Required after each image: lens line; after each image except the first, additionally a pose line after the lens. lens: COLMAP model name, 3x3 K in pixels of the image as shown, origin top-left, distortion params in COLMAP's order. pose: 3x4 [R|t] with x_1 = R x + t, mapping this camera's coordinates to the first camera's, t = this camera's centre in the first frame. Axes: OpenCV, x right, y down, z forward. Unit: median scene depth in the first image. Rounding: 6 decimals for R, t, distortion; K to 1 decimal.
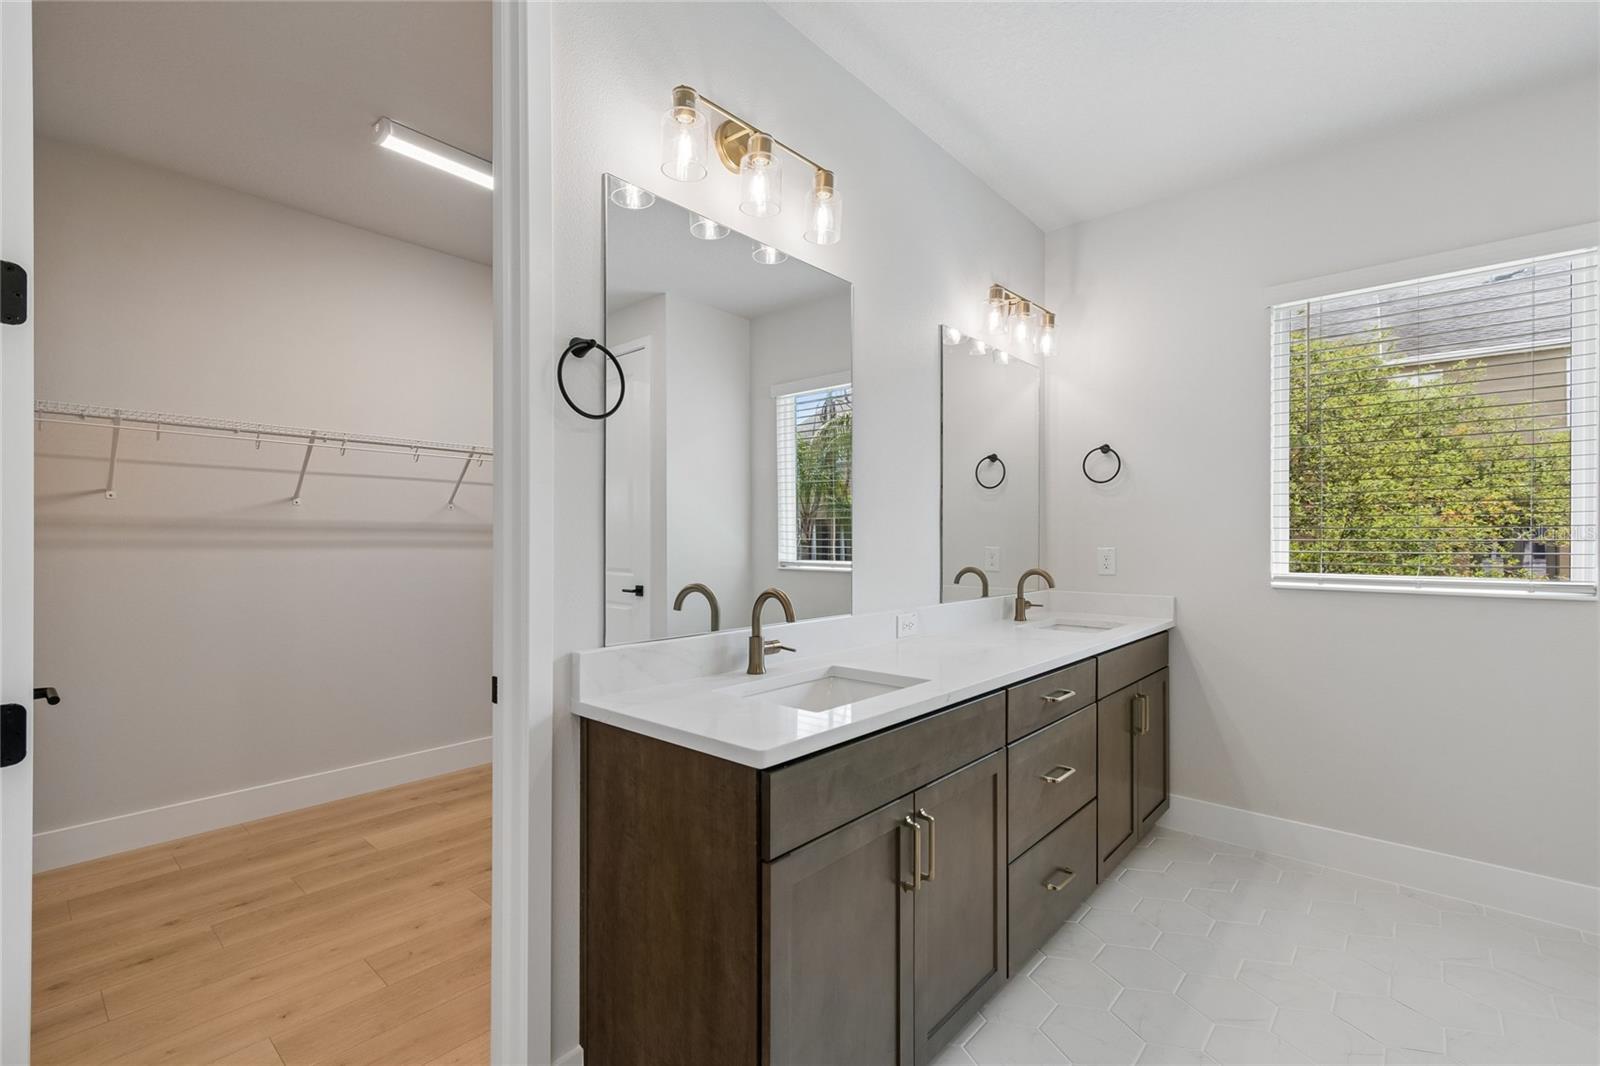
lens RADIAL K [[713.5, 0, 796.5], [0, 713.5, 537.5], [0, 0, 1]] dist [0.002612, 0.000413]
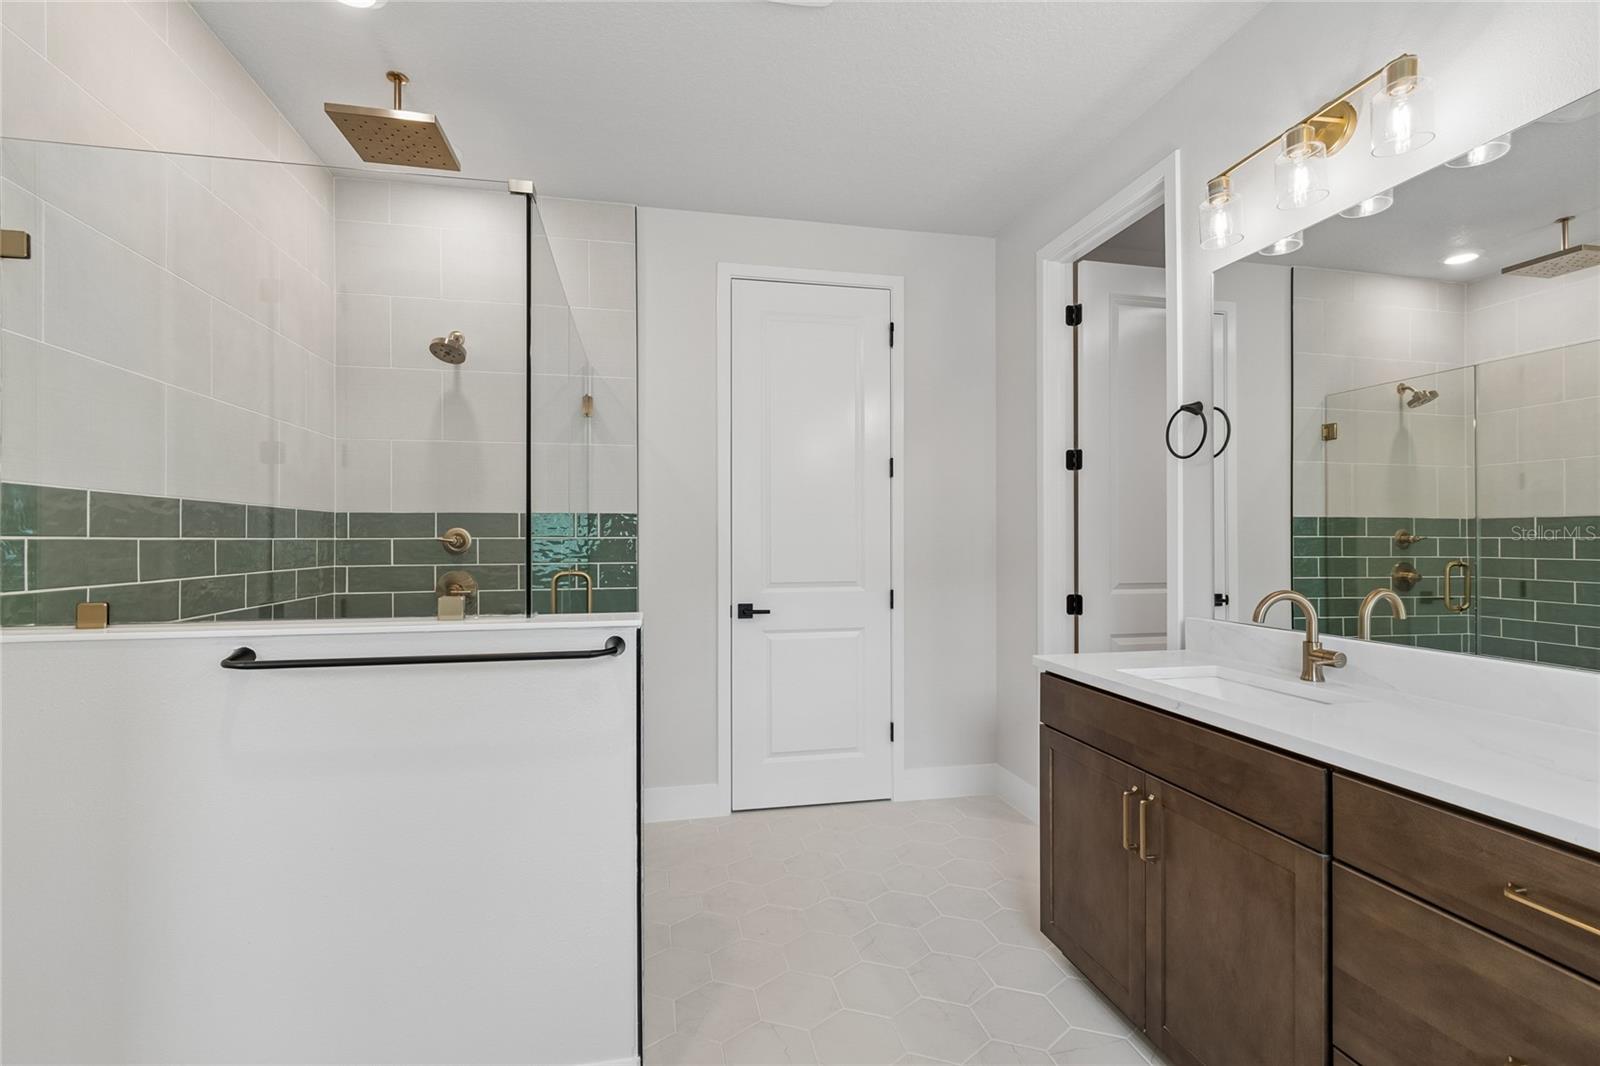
lens RADIAL K [[719.7, 0, 799.5], [0, 719.7, 541.5], [0, 0, 1]] dist [0.003924, 0.000528]
pose [[-0.603750, -0.000794, -0.797174, 0.834930], [-0.000179, 1.000000, -0.000860, 0.002742], [0.797174, -0.000377, -0.603750, 0.762416]]
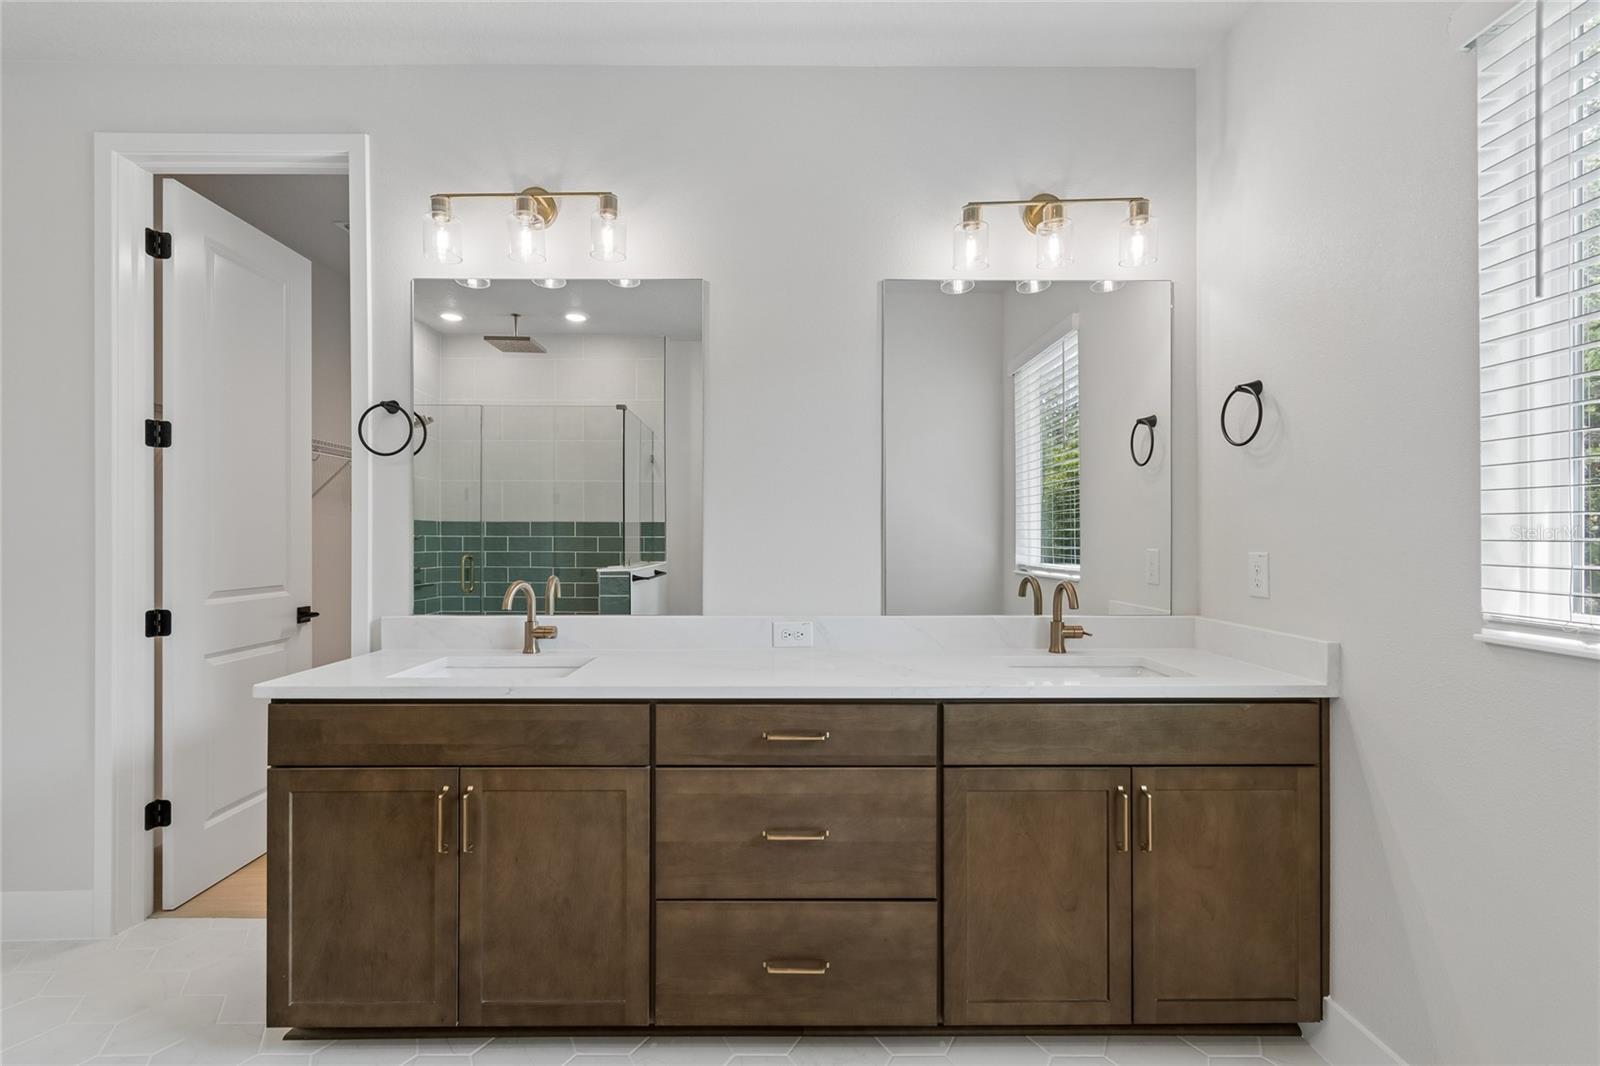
lens RADIAL K [[706.6, 0, 798.3], [0, 706.6, 541.1], [0, 0, 1]] dist [0.001325, 0.000143]
pose [[0.660846, 0.000598, -0.750521, 0.817565], [0.003404, 0.999987, 0.003793, 0.001991], [0.750514, -0.005061, 0.660835, 0.411896]]
